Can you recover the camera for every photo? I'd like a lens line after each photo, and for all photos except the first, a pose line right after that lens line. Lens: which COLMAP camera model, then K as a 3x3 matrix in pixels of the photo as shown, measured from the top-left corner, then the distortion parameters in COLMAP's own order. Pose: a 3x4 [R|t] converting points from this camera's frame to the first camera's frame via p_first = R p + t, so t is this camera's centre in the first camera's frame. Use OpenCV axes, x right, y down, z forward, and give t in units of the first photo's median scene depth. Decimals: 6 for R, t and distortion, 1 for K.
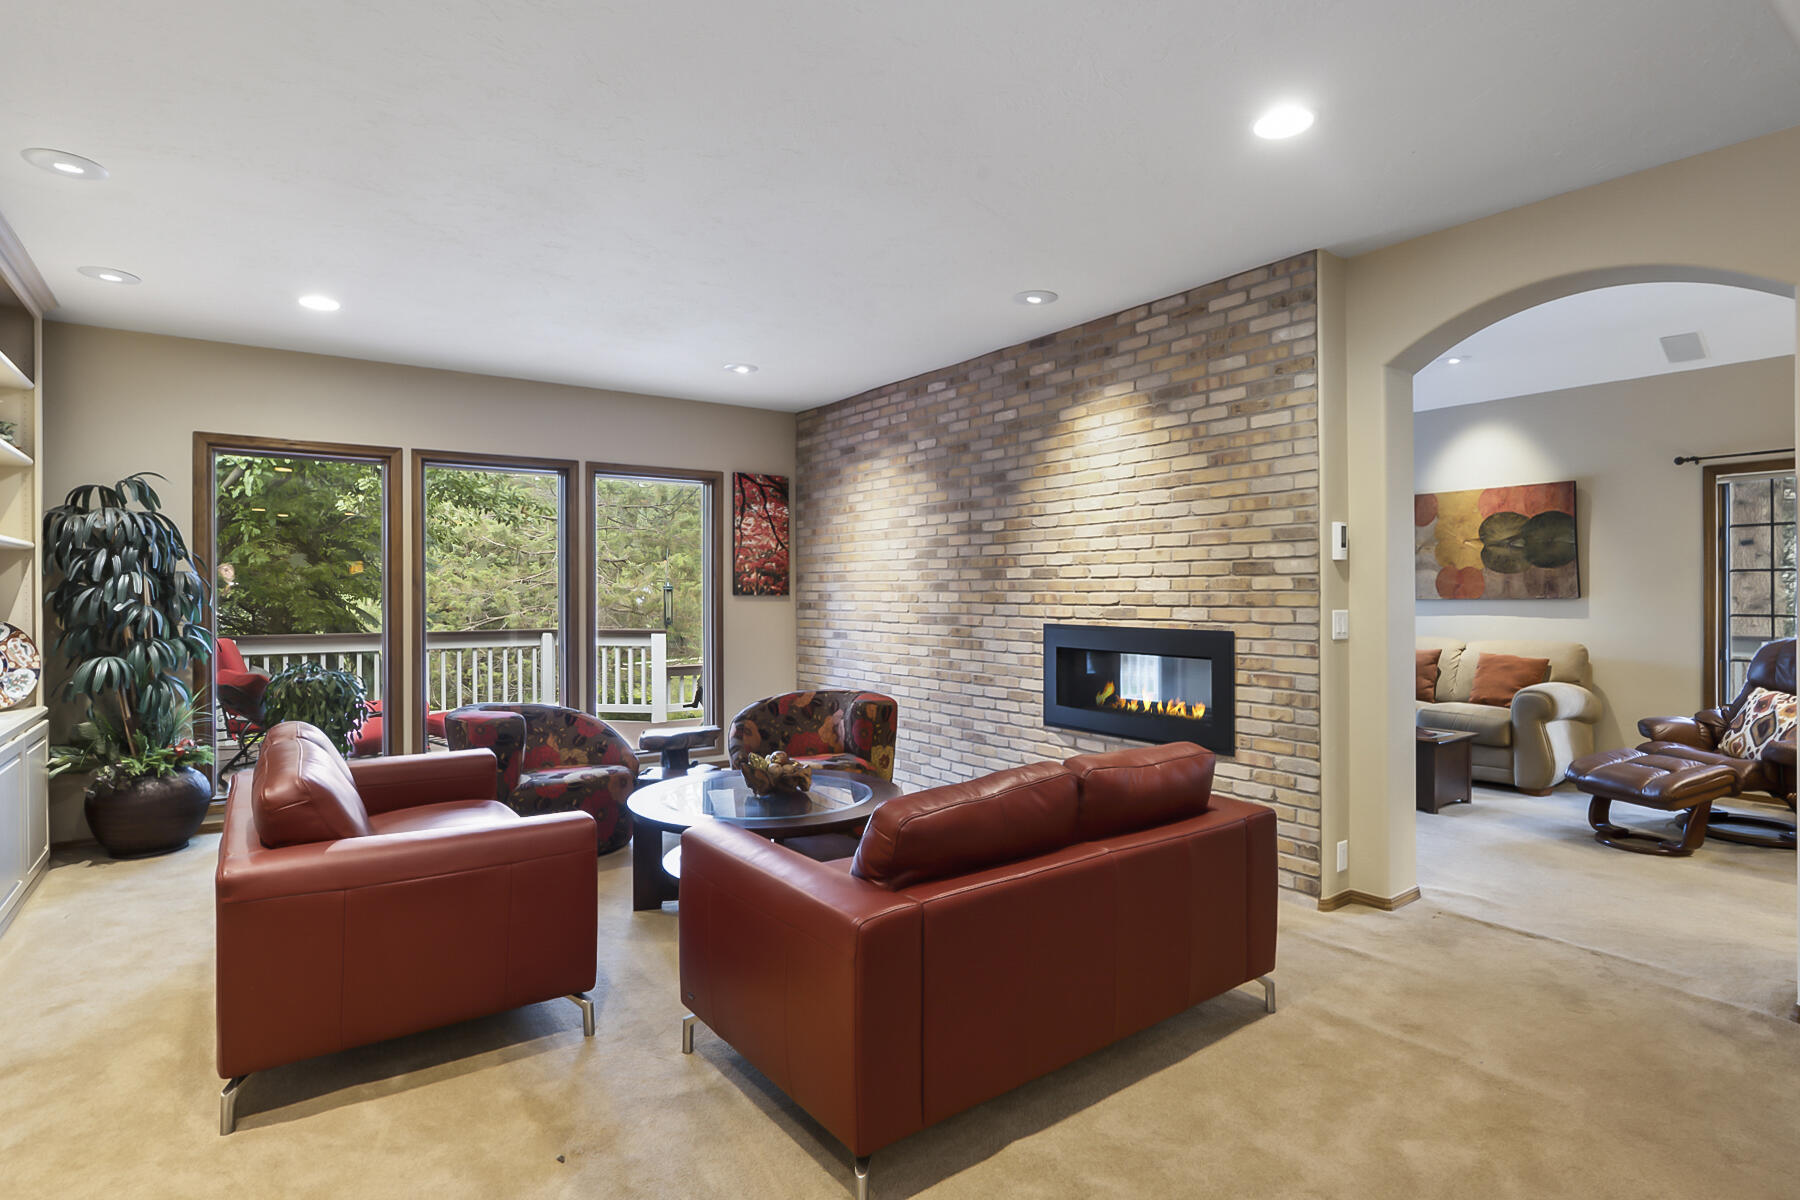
lens RADIAL K [[910.4, 0, 897.0], [0, 910.4, 594.4], [0, 0, 1]] dist [-0.014927, 0.003477]
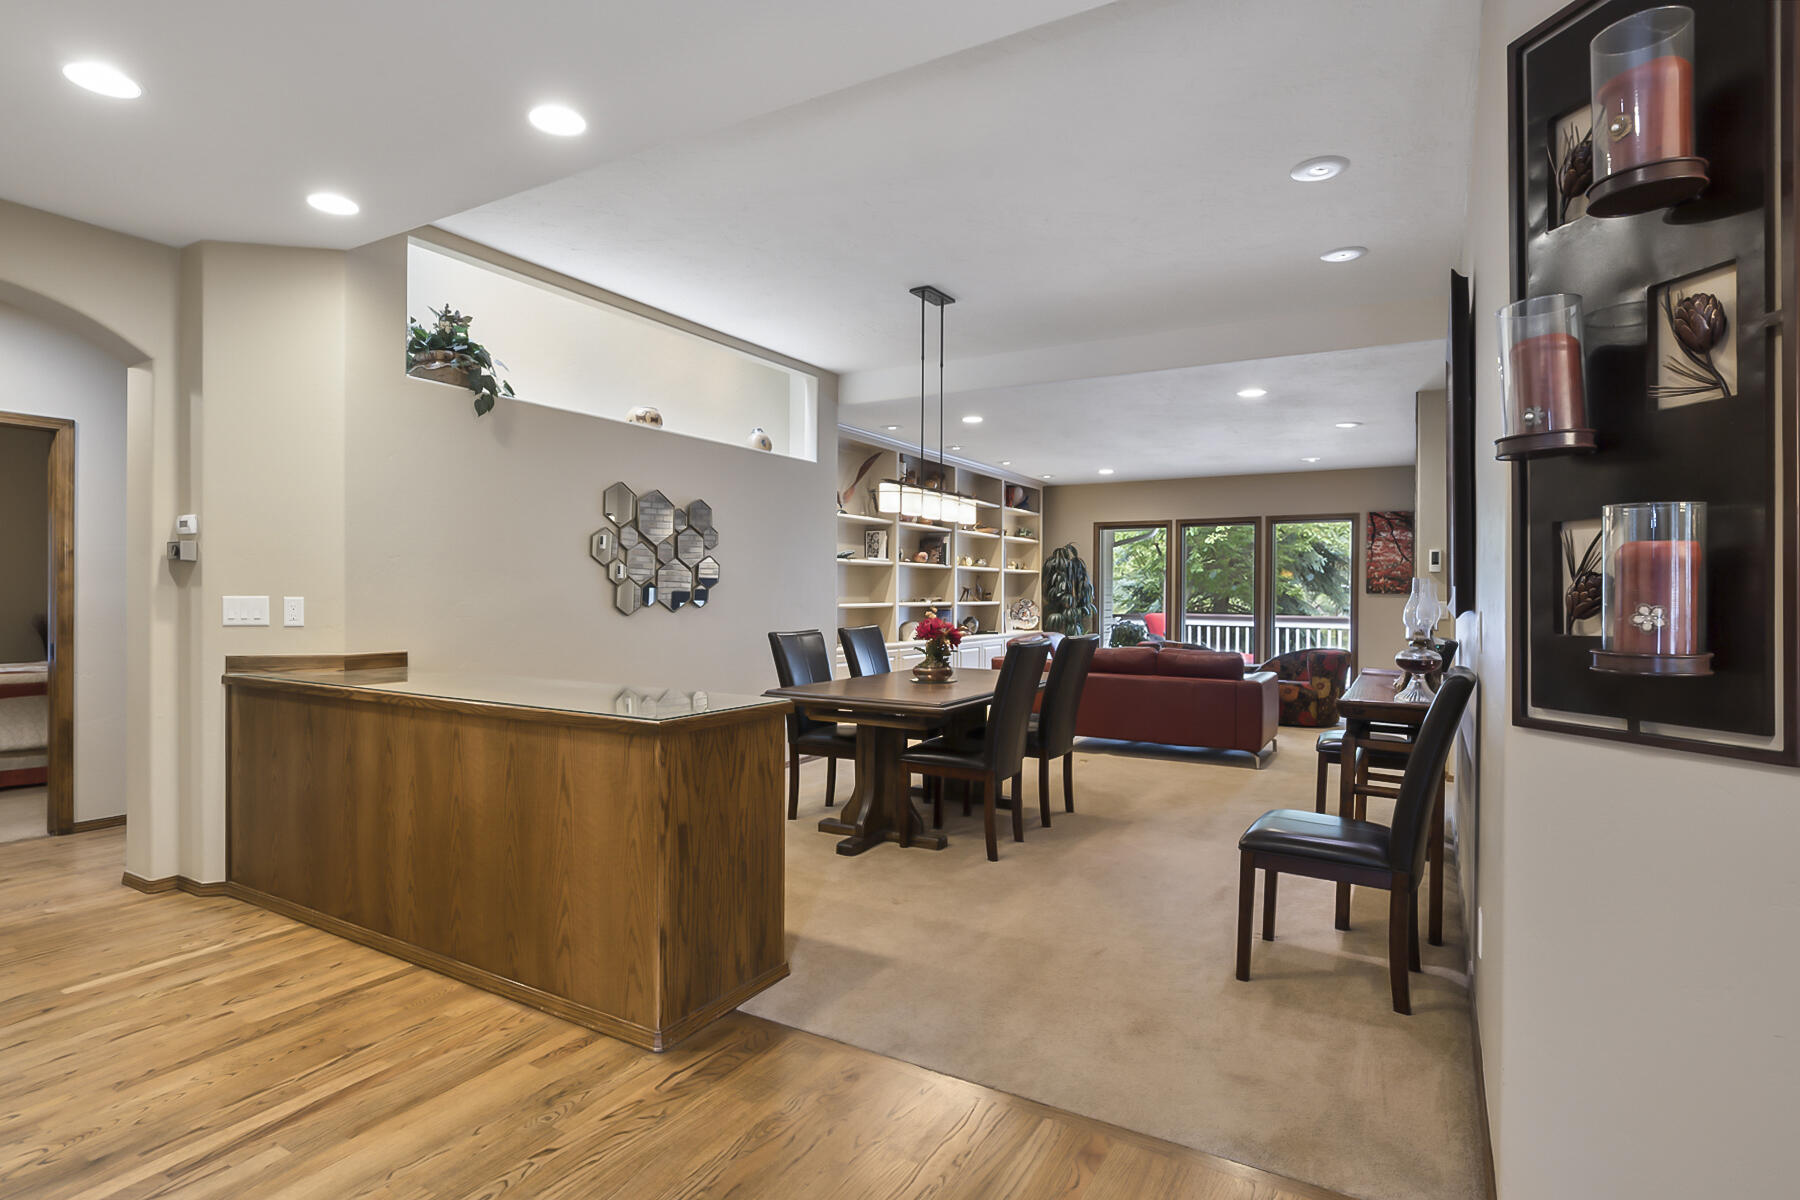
lens RADIAL K [[910.4, 0, 895.4], [0, 910.4, 597.0], [0, 0, 1]] dist [-0.014927, 0.003477]
pose [[0.398999, 0.011461, -0.916880, 0.932617], [-0.008309, 0.999926, 0.008883, 0.000691], [0.916914, 0.004074, 0.399064, -0.342287]]
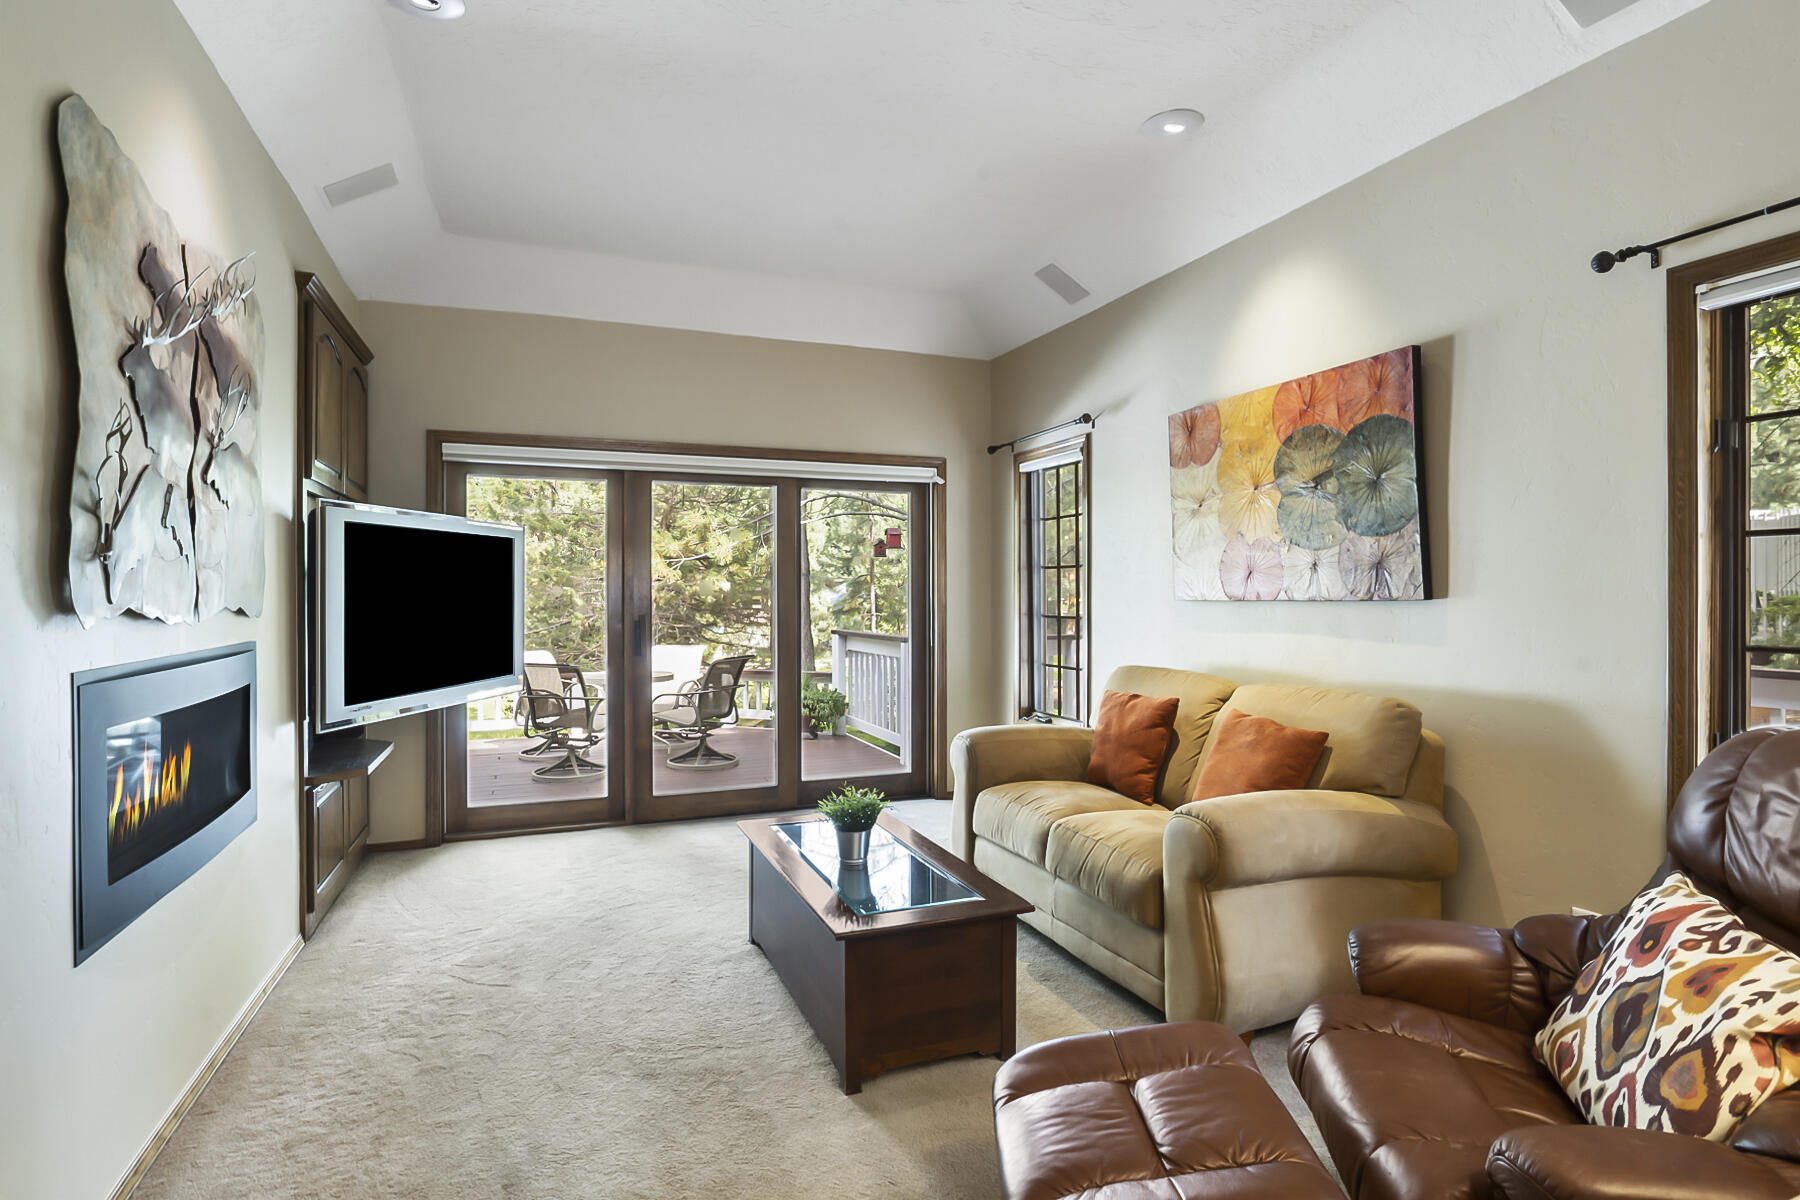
lens RADIAL K [[910.4, 0, 891.6], [0, 910.4, 596.8], [0, 0, 1]] dist [-0.014927, 0.003477]
pose [[0.966217, 0.001069, -0.257727, 0.580148], [-0.000286, 0.999995, 0.003078, 0.001236], [0.257729, -0.002900, 0.966213, 0.462529]]
